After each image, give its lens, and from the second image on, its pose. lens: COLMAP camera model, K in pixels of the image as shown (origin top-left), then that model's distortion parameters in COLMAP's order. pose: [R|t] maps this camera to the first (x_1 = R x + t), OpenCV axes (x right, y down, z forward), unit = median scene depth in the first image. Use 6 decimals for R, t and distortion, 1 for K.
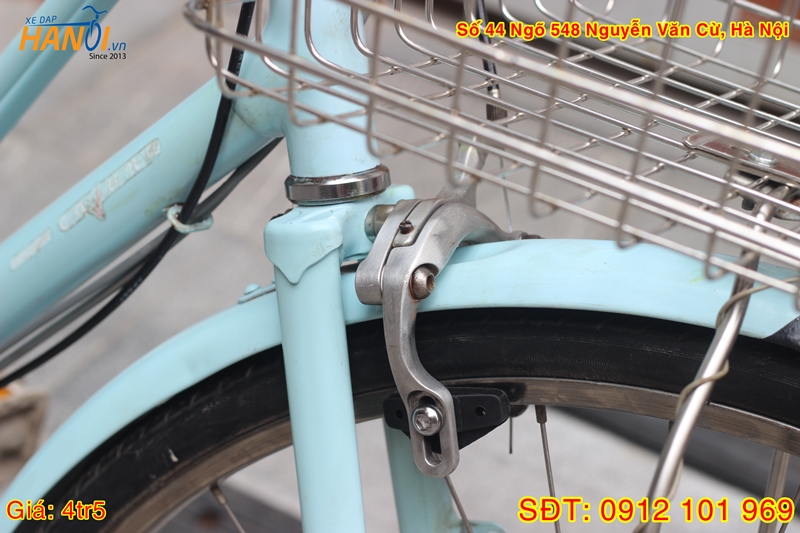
lens RADIAL K [[1880.3, 0, 399.0], [0, 1880.3, 266.4], [0, 0, 1]] dist [-0.104573, 0.000000]
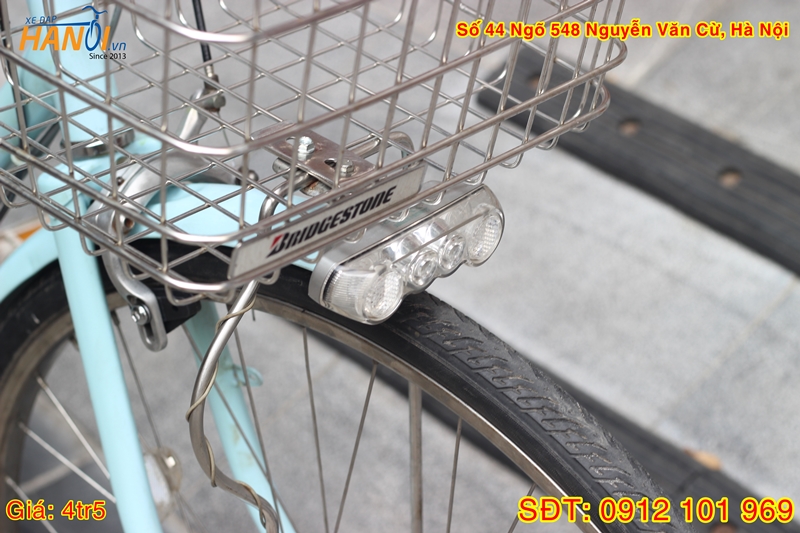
lens RADIAL K [[1880.3, 0, 402.6], [0, 1880.3, 265.9], [0, 0, 1]] dist [-0.104573, 0.000000]
pose [[0.958117, 0.008674, -0.286245, 0.608838], [0.046964, 0.981250, 0.186931, -0.211359], [0.282499, -0.192545, 0.939745, -0.289666]]
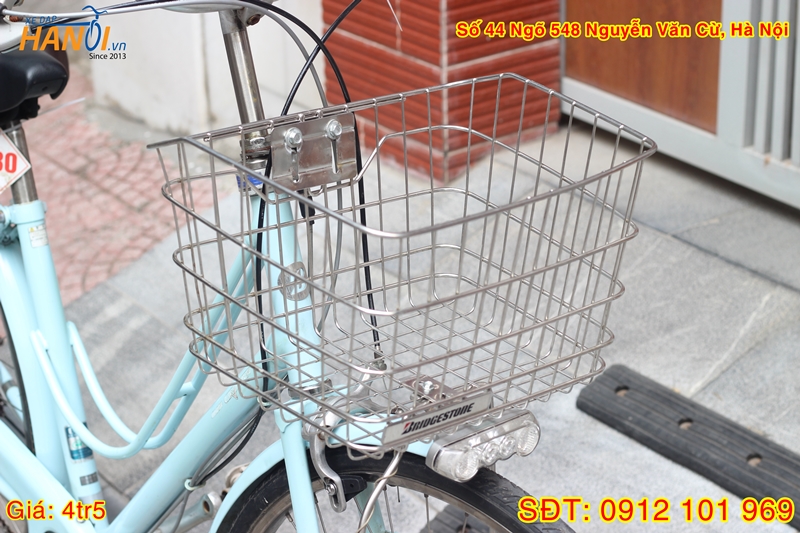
lens RADIAL K [[1880.3, 0, 399.1], [0, 1880.3, 266.2], [0, 0, 1]] dist [-0.104573, 0.000000]
pose [[0.925372, -0.027787, -0.378039, 1.010247], [0.025882, 0.999614, -0.010120, -0.178638], [0.378175, -0.000420, 0.925734, -1.211953]]
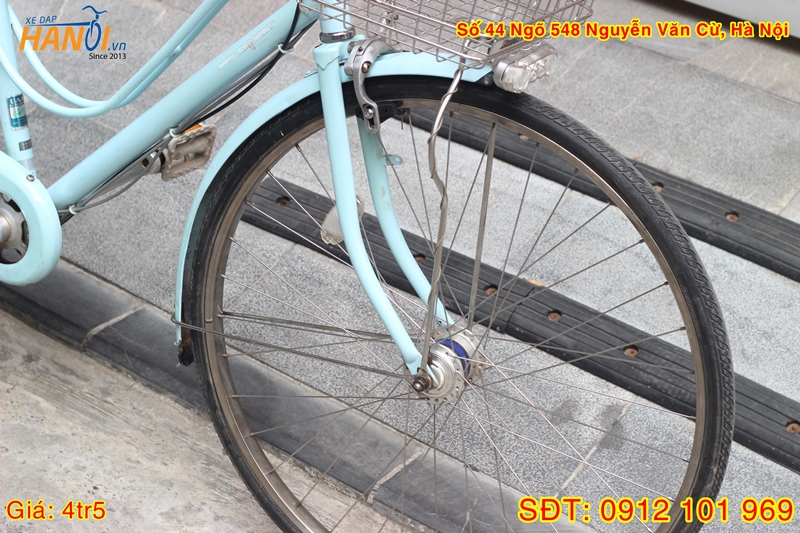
lens RADIAL K [[1880.3, 0, 401.2], [0, 1880.3, 267.6], [0, 0, 1]] dist [-0.104573, 0.000000]
pose [[0.999559, -0.025499, -0.015190, 0.103069], [0.026842, 0.995022, 0.095969, 0.039009], [0.012668, -0.096335, 0.995268, -1.963644]]
